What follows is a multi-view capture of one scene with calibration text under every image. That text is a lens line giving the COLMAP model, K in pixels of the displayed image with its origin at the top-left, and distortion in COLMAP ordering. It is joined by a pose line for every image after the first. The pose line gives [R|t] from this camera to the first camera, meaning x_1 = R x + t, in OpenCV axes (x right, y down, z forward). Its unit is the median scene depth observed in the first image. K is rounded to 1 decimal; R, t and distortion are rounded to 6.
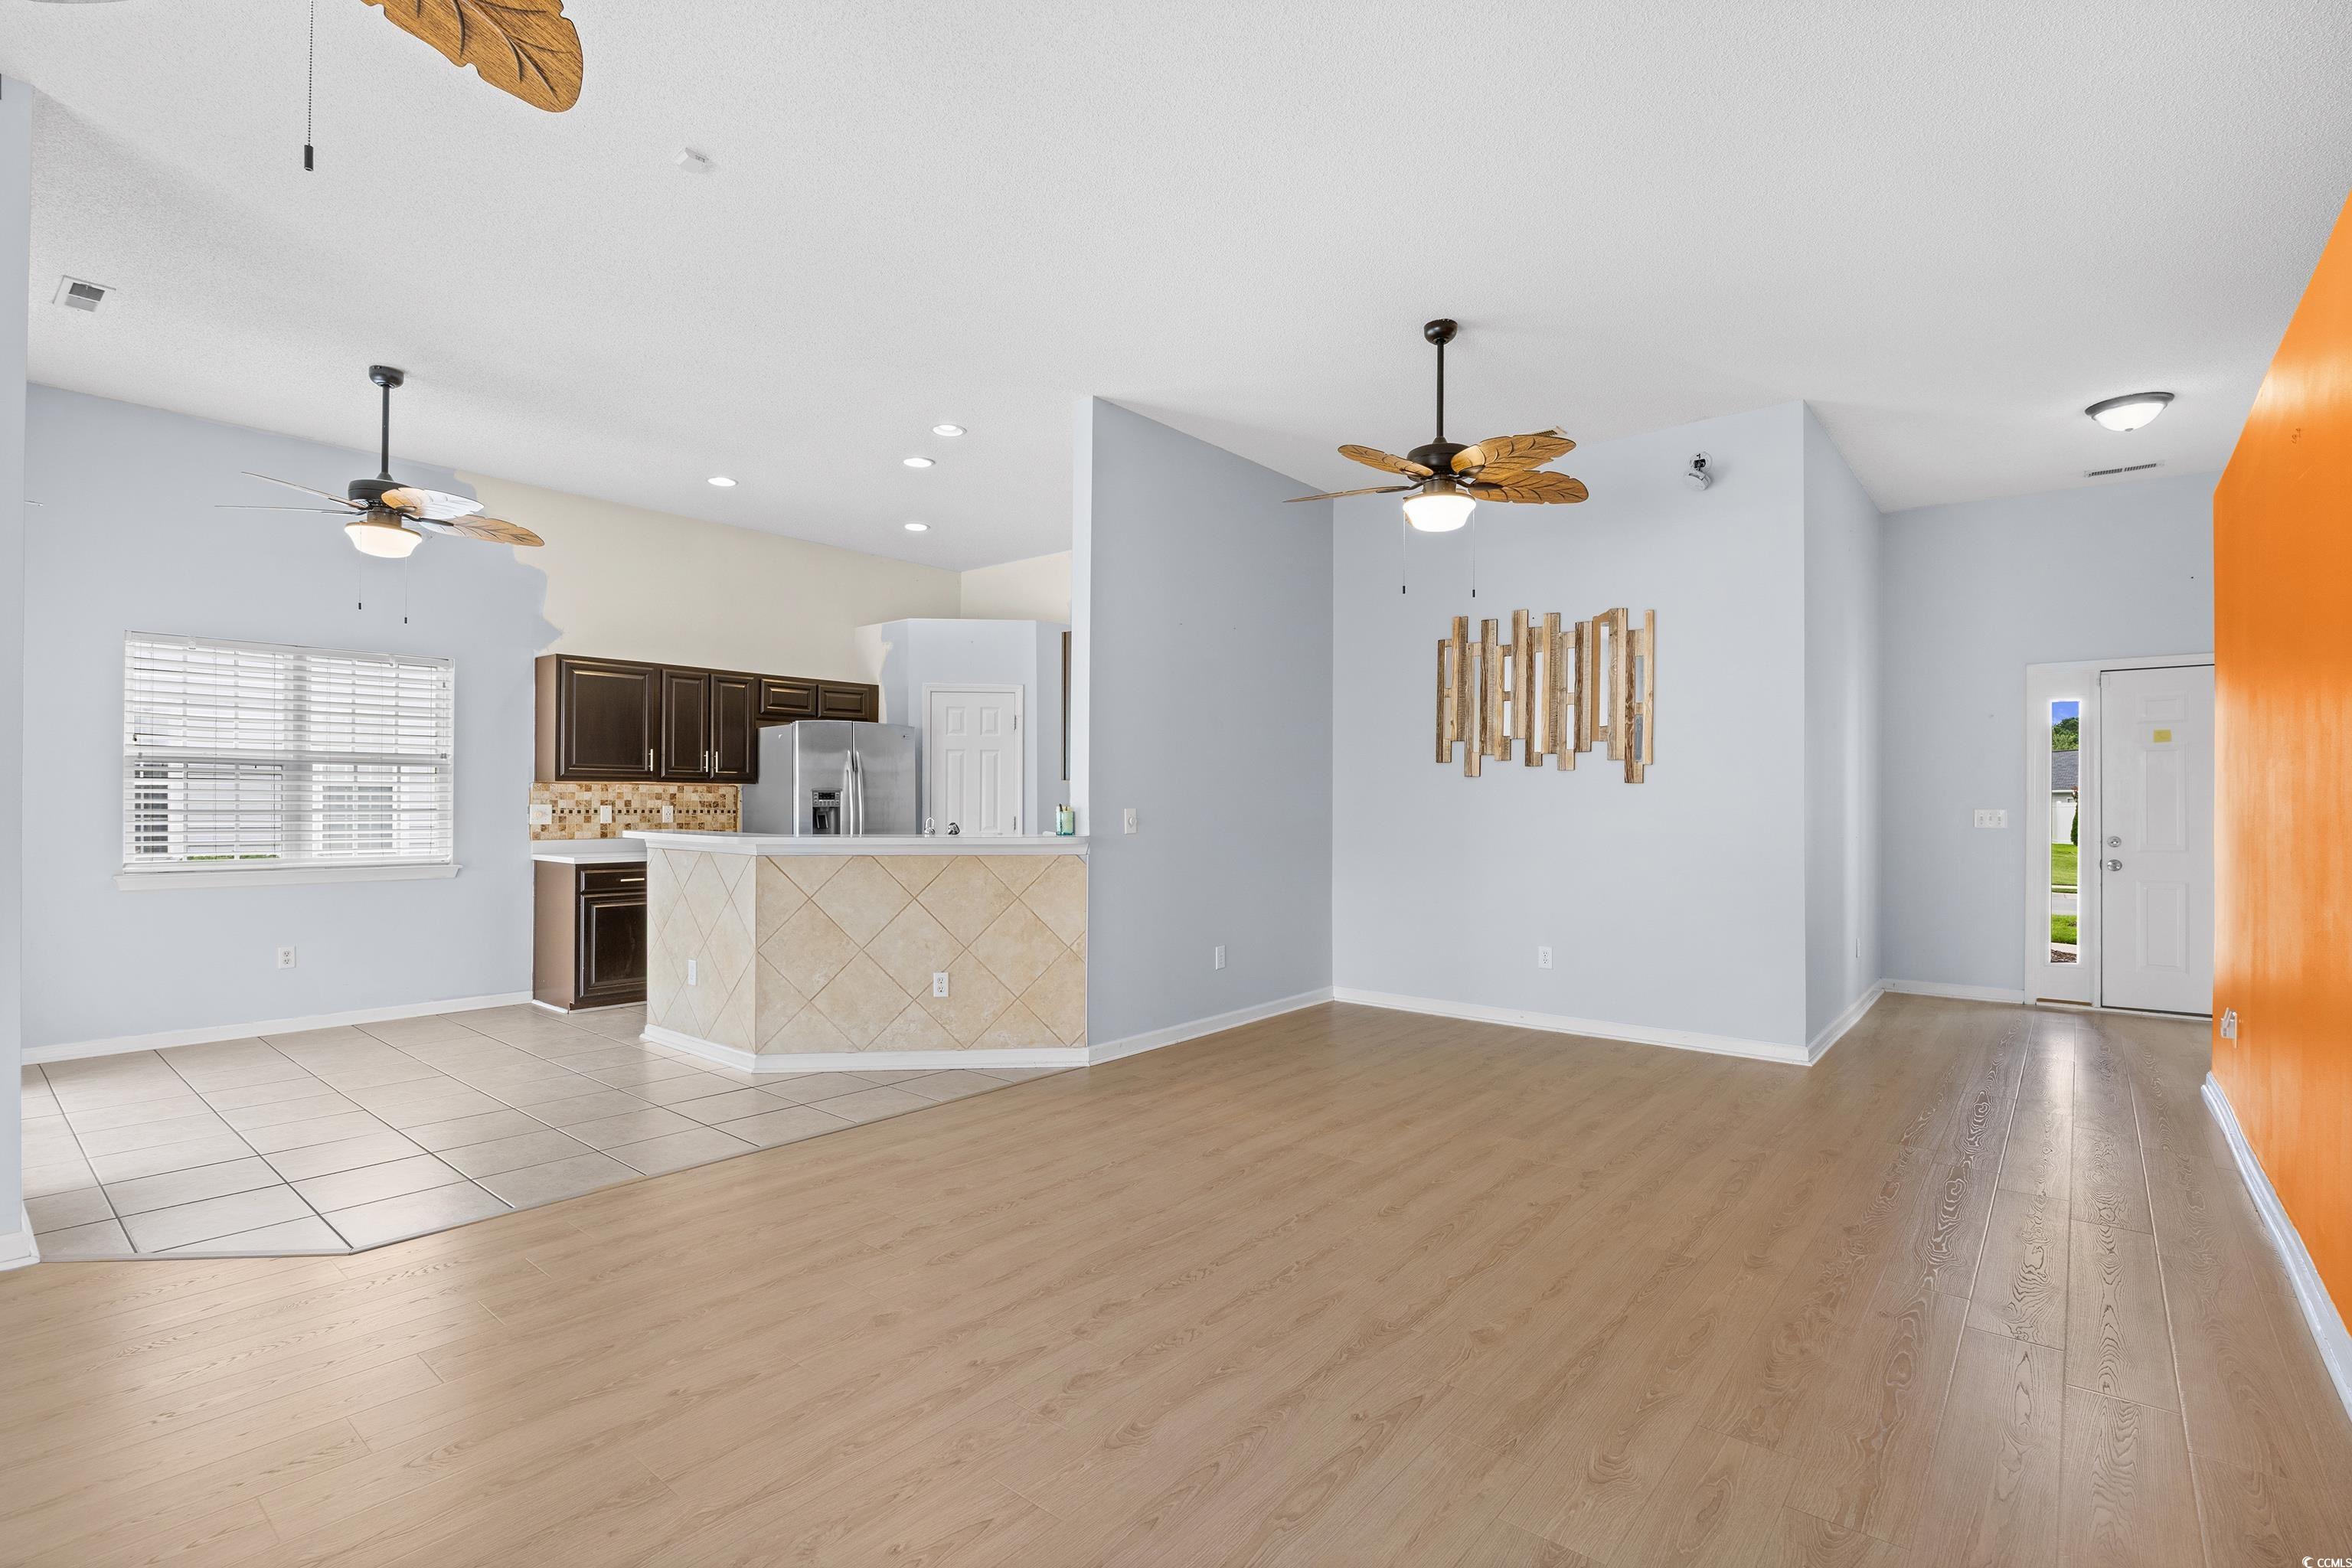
lens RADIAL K [[1093.4, 0, 1173.9], [0, 1093.4, 801.6], [0, 0, 1]] dist [-0.011137, 0.000114]
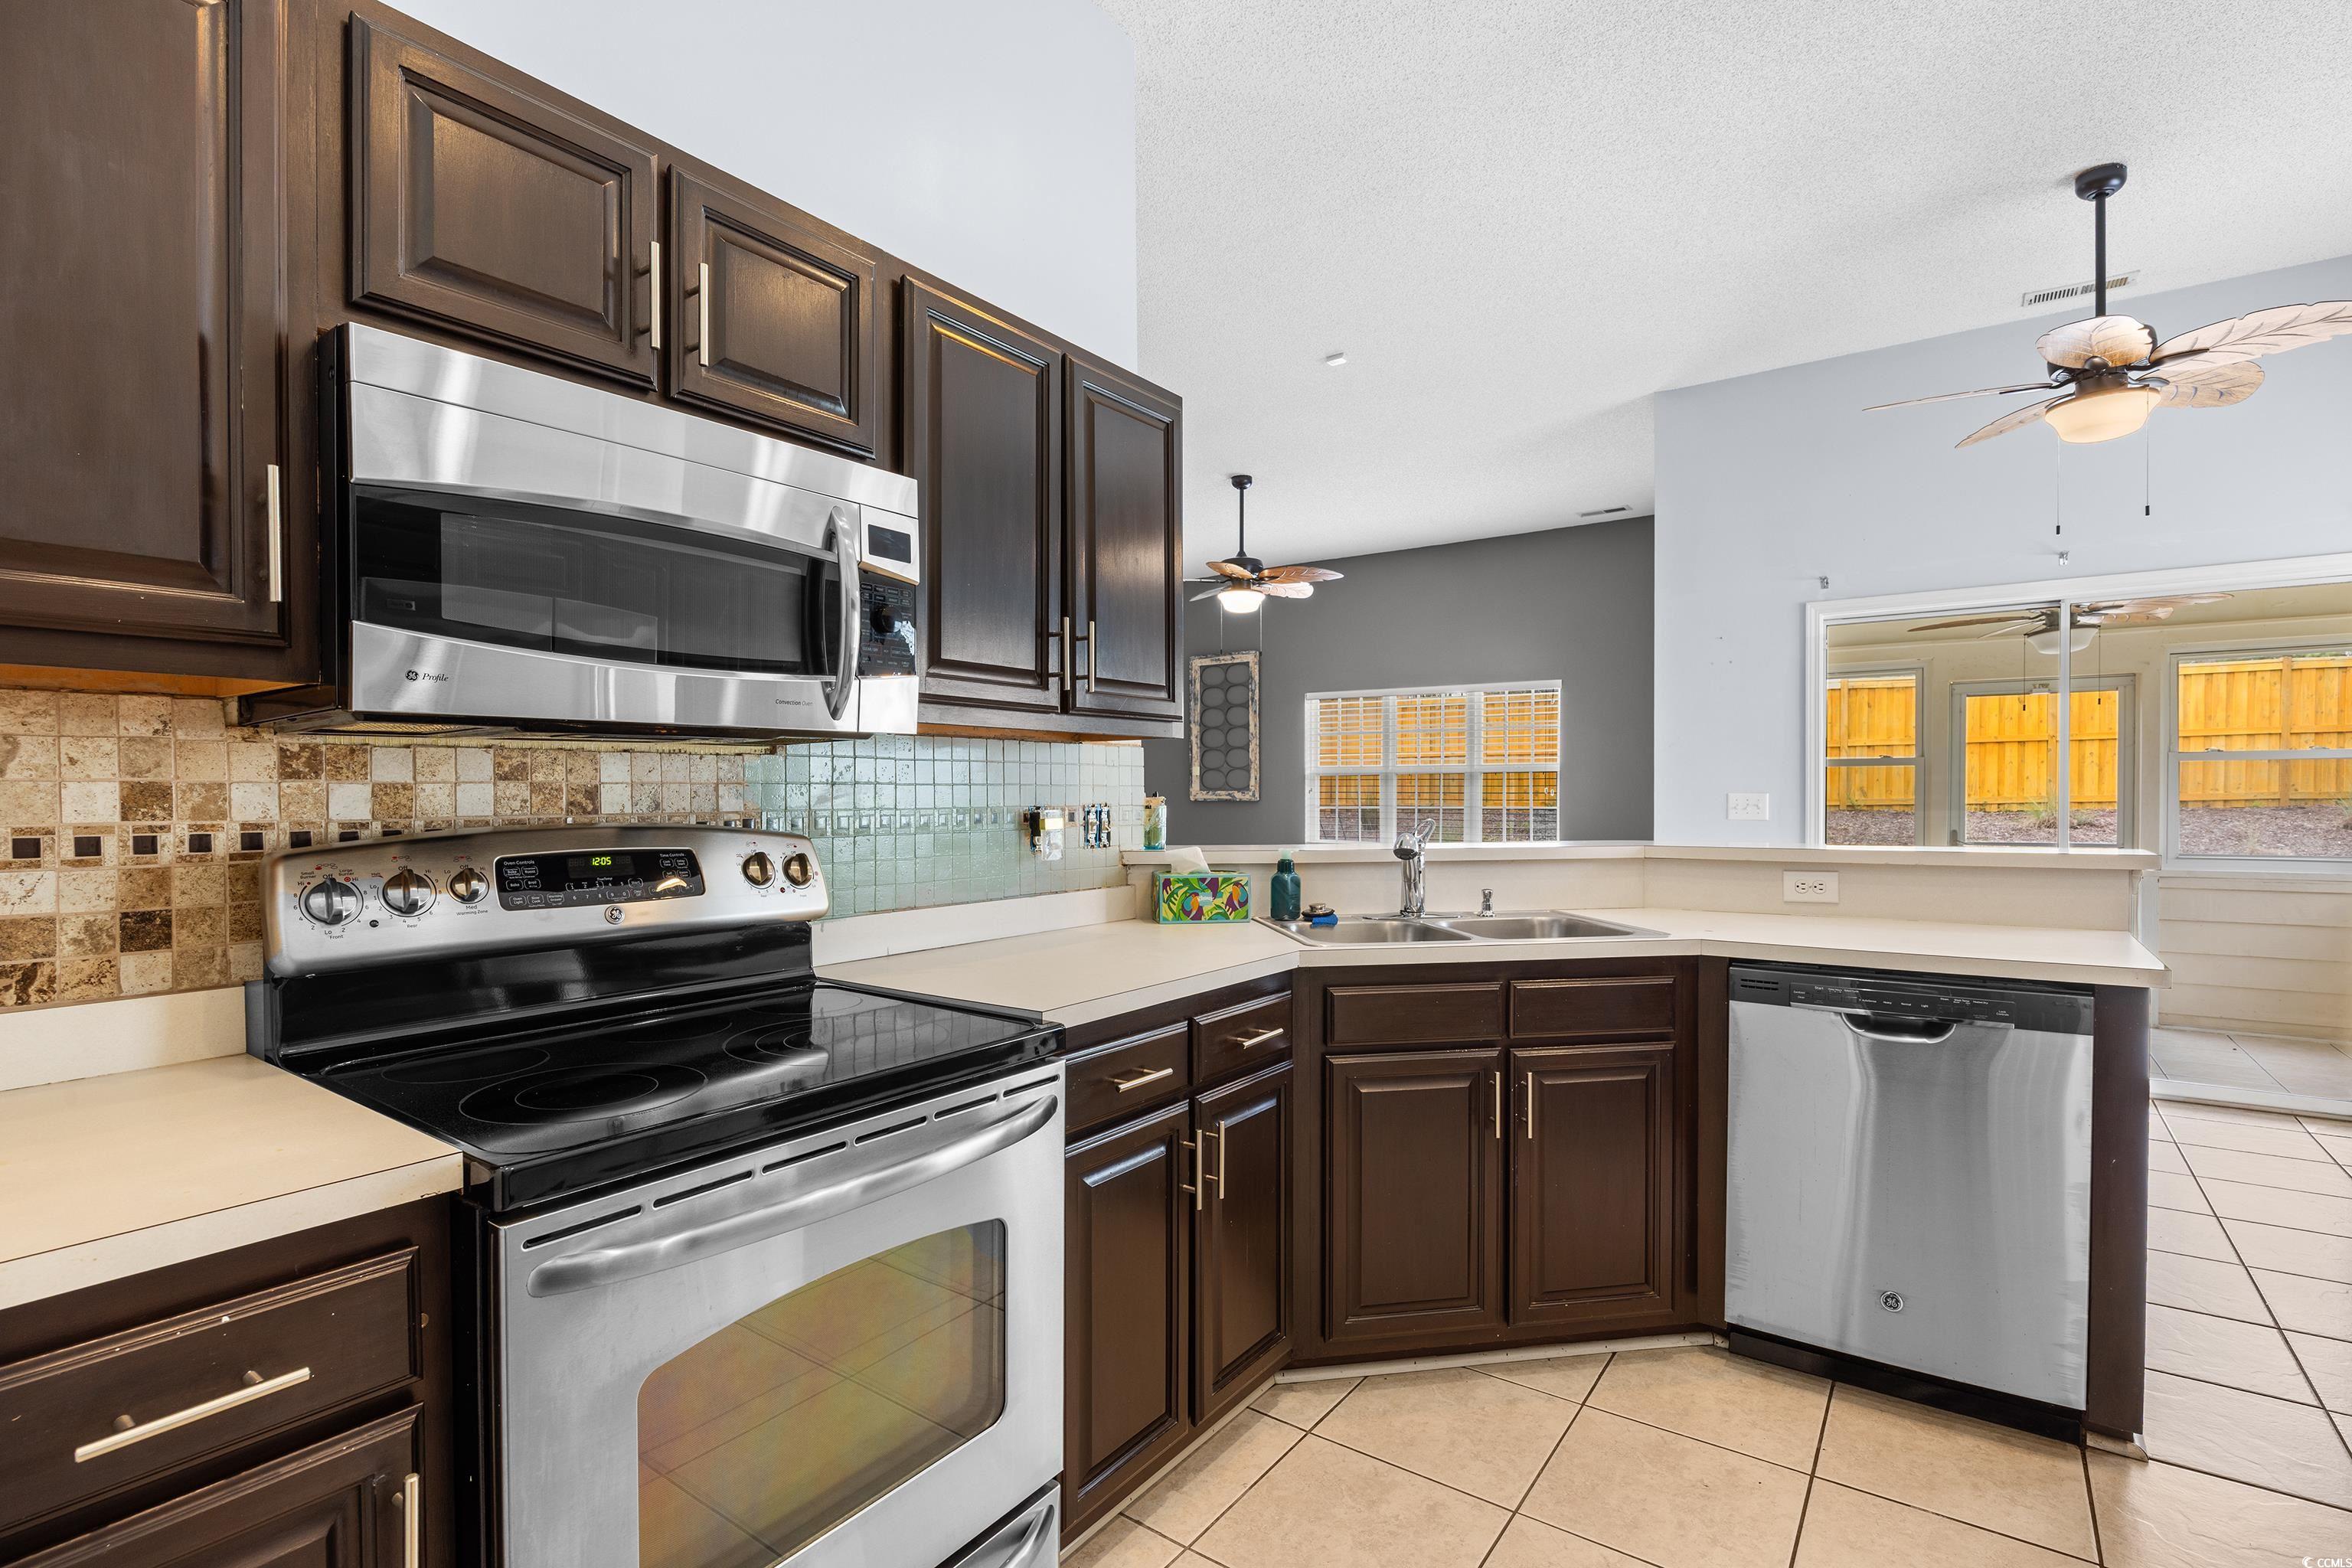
lens RADIAL K [[1101.6, 0, 1179.1], [0, 1101.6, 805.6], [0, 0, 1]] dist [-0.004629, -0.001324]
pose [[-0.997741, 0.001158, -0.067162, -0.060507], [0.000287, 0.999916, 0.012978, 0.001328], [0.067171, 0.012930, -0.997658, 1.195758]]
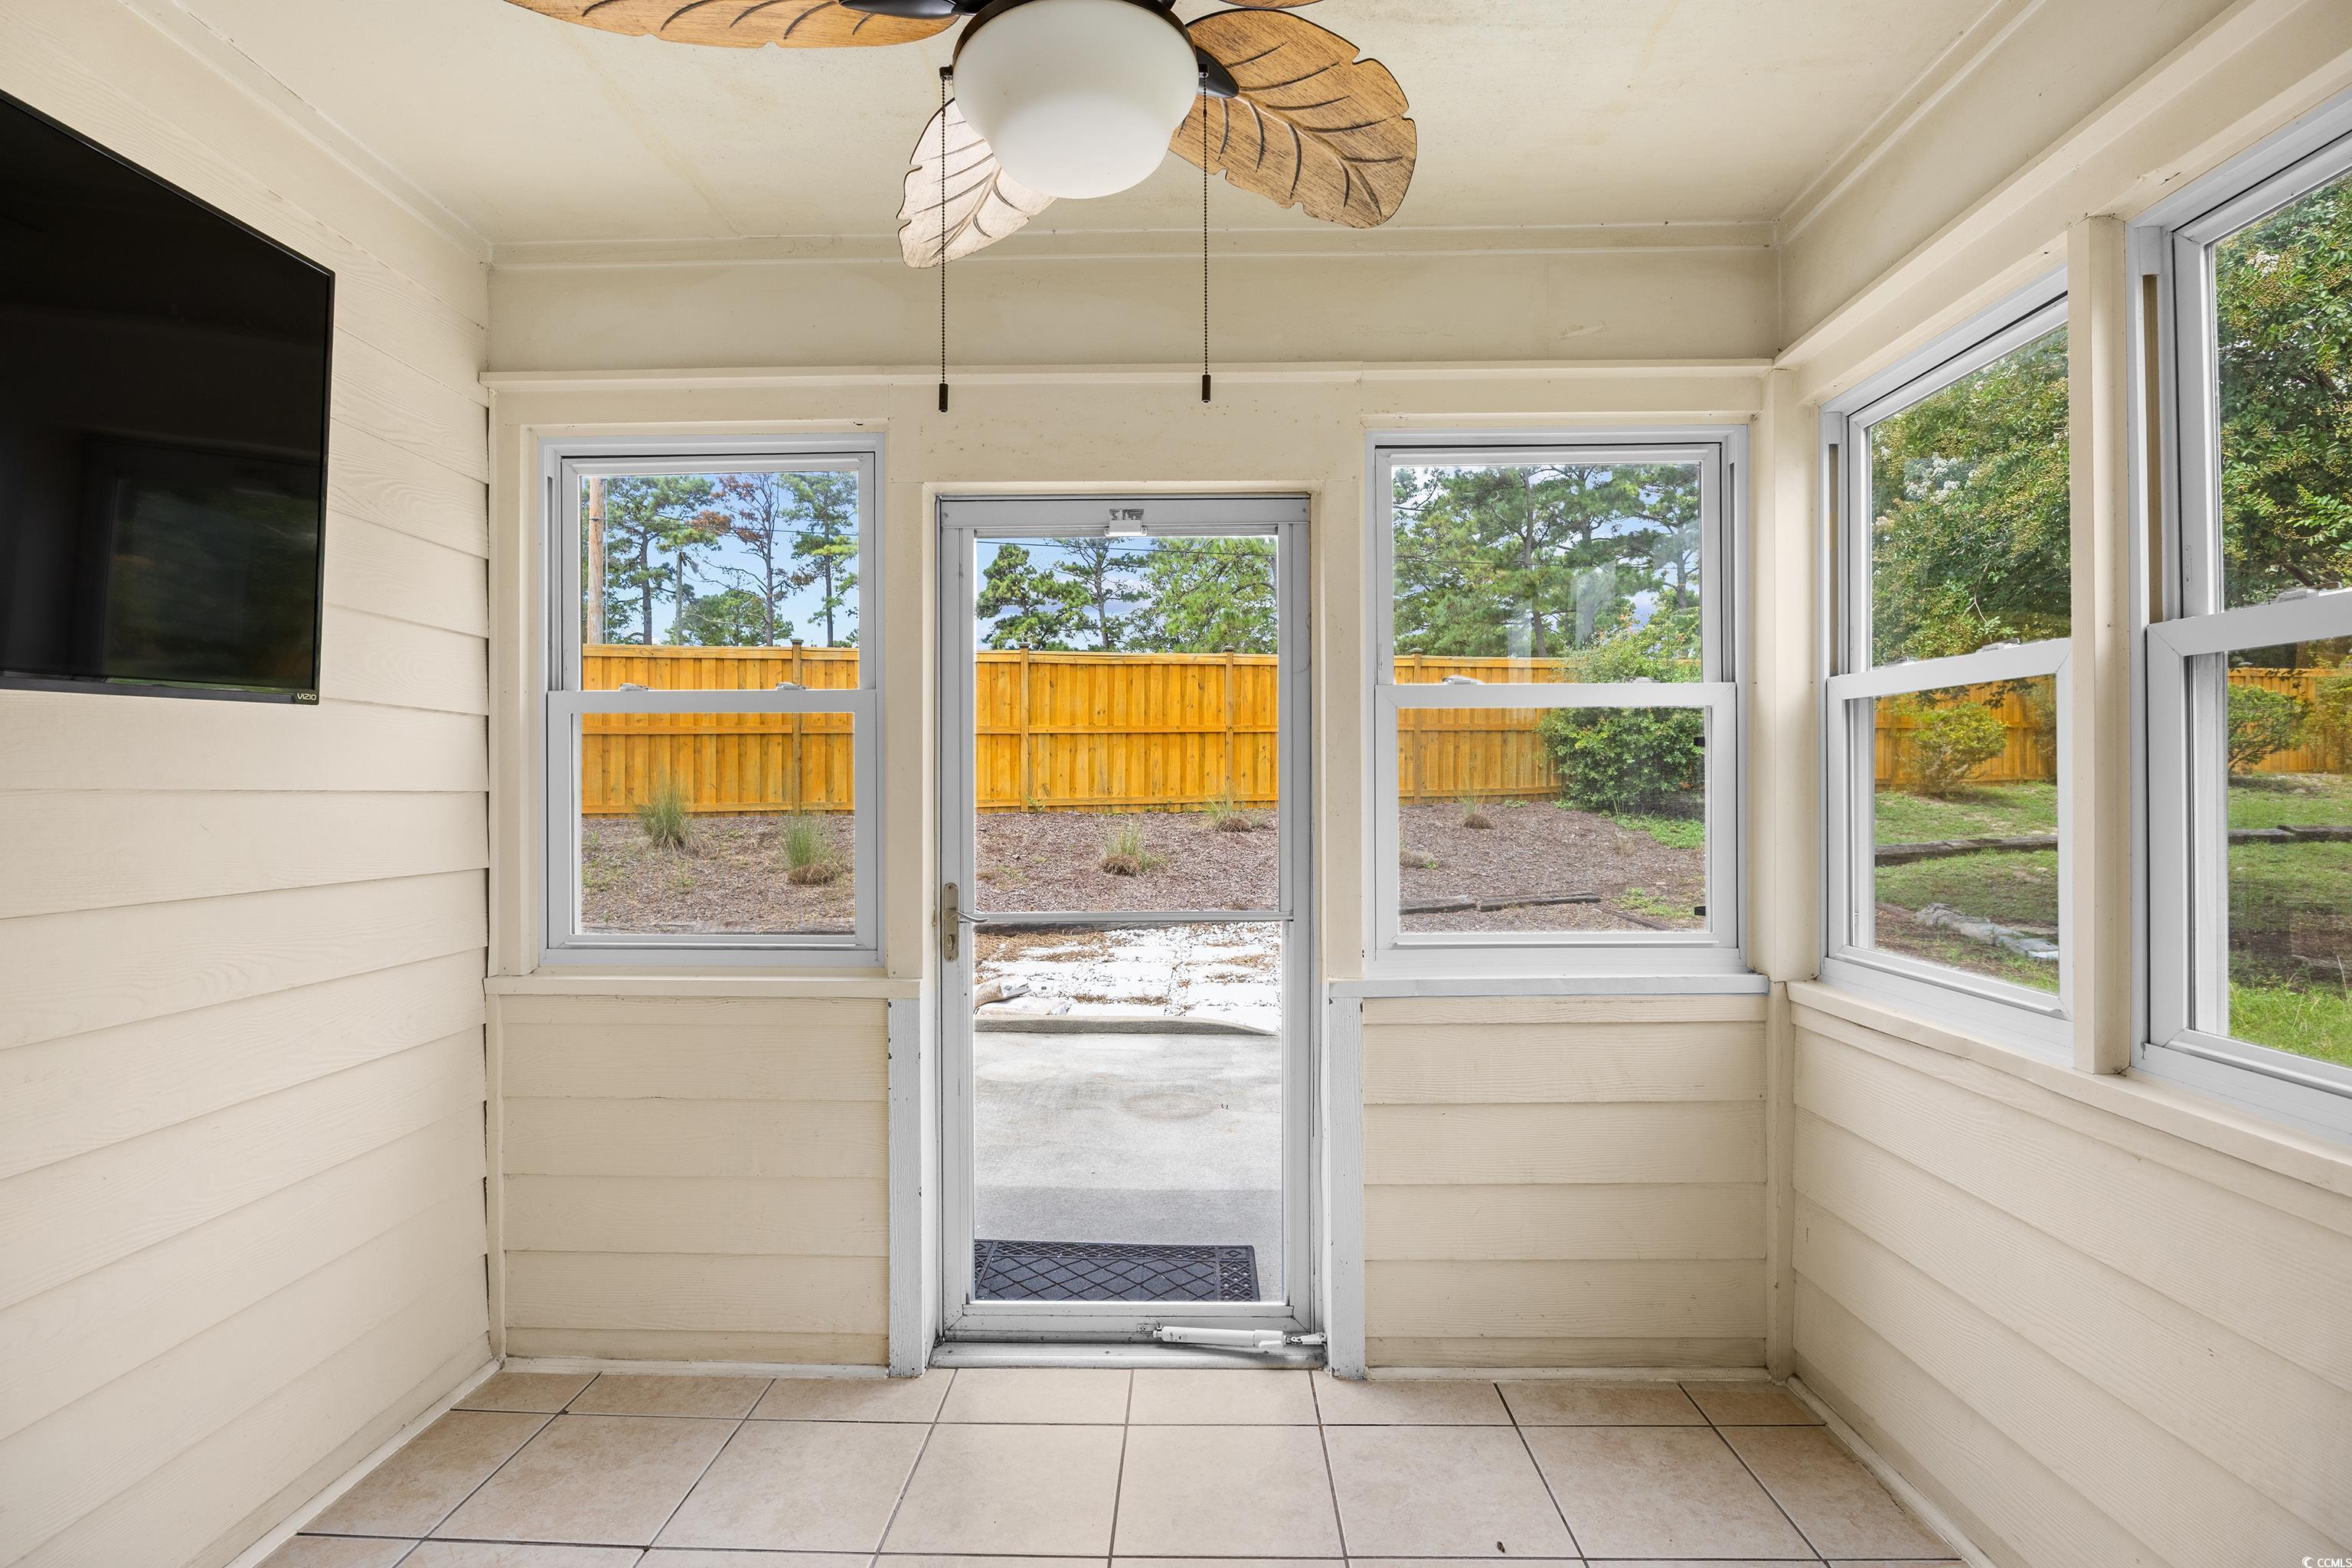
lens RADIAL K [[1088.1, 0, 1174.1], [0, 1088.1, 777.3], [0, 0, 1]] dist [-0.012086, 0.000095]
pose [[-0.783793, -0.007791, -0.620973, -0.662119], [0.000190, 0.999918, -0.012785, 0.005408], [0.621022, -0.010139, -0.783727, 0.585946]]
